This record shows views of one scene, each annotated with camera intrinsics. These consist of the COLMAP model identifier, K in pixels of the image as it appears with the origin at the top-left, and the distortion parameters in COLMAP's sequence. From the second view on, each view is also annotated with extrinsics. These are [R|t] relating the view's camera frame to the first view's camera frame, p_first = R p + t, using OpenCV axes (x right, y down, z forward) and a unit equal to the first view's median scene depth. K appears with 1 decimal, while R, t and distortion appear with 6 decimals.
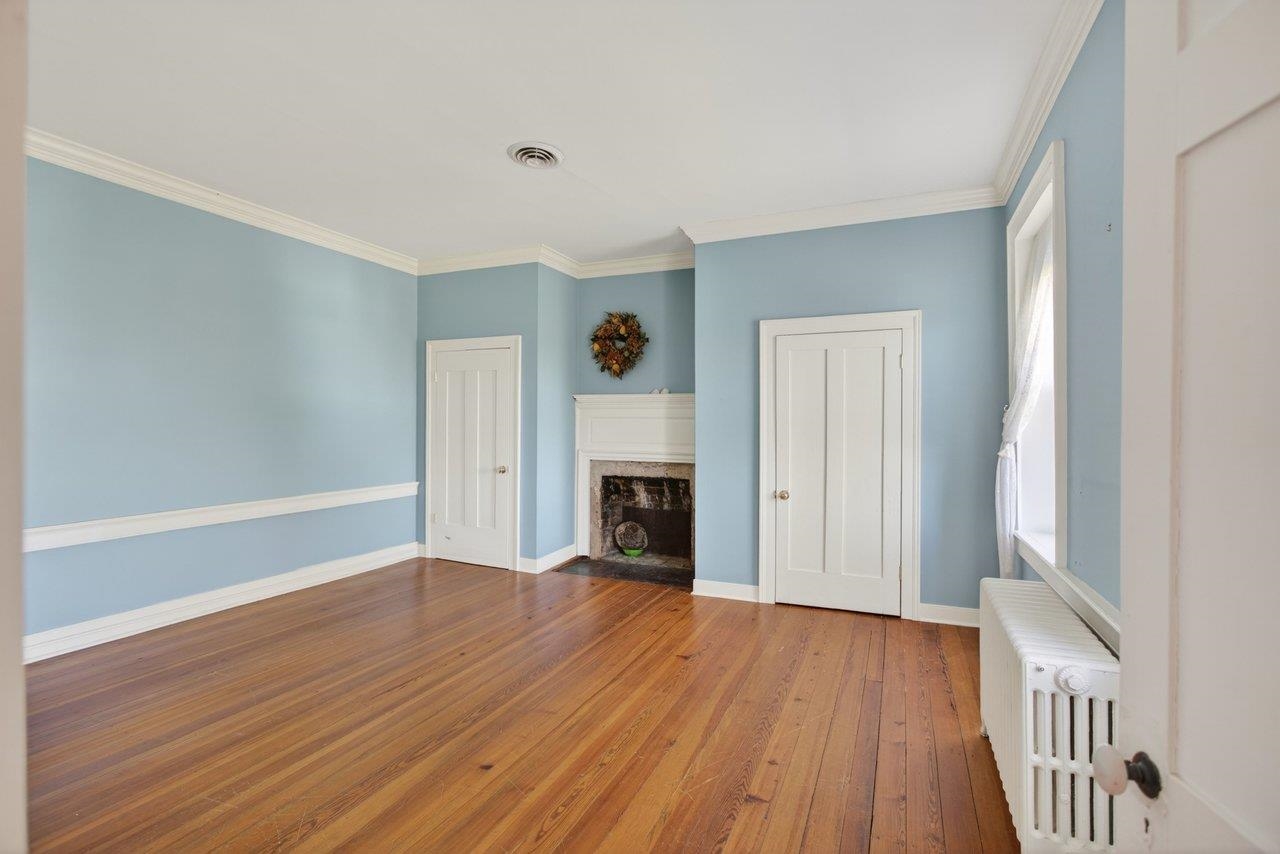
lens RADIAL K [[603.3, 0, 641.0], [0, 603.3, 425.9], [0, 0, 1]] dist [-0.010038, 0.001881]
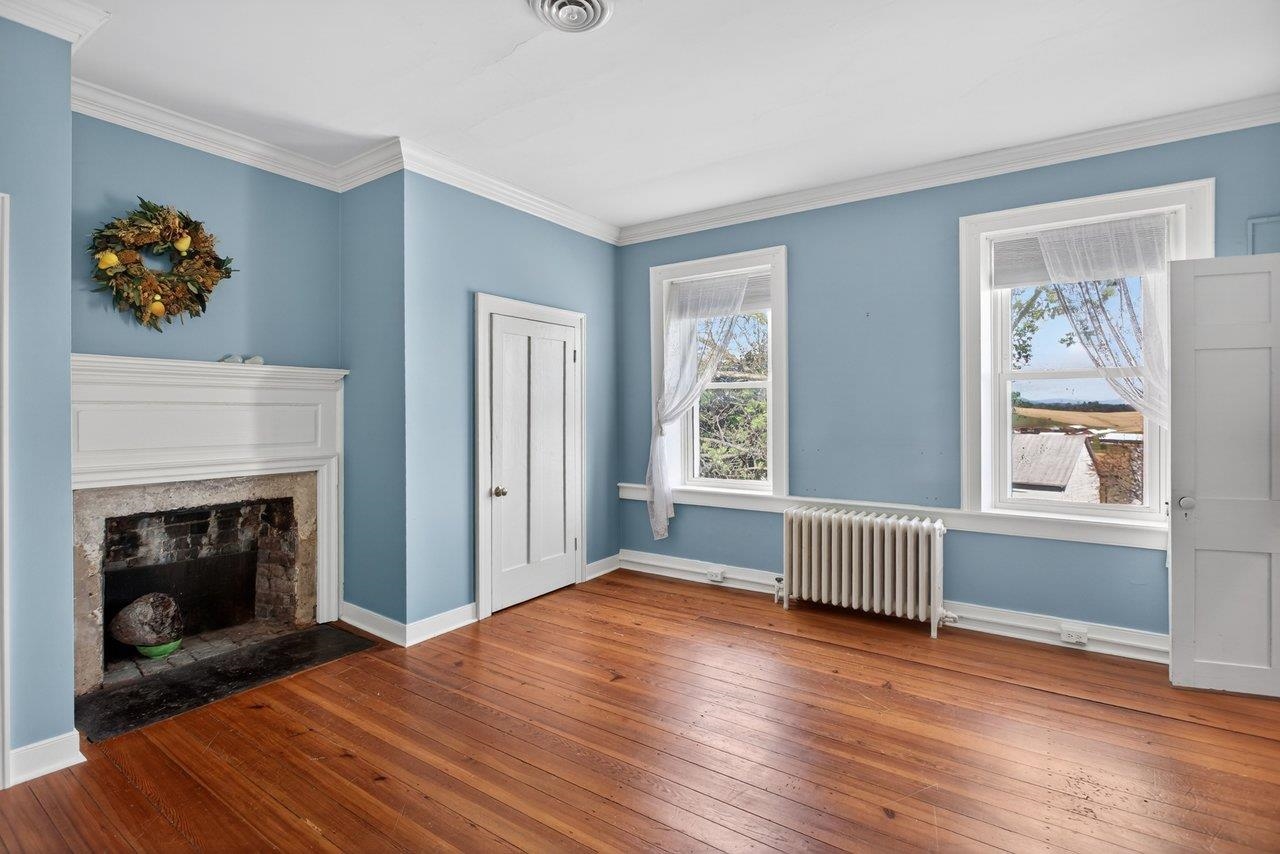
lens RADIAL K [[603.3, 0, 643.2], [0, 603.3, 413.1], [0, 0, 1]] dist [-0.010038, 0.001881]
pose [[0.195548, -0.009544, 0.980648, -0.484687], [0.003650, 0.999953, 0.009004, -0.007611], [-0.980687, 0.001819, 0.195574, 0.488059]]
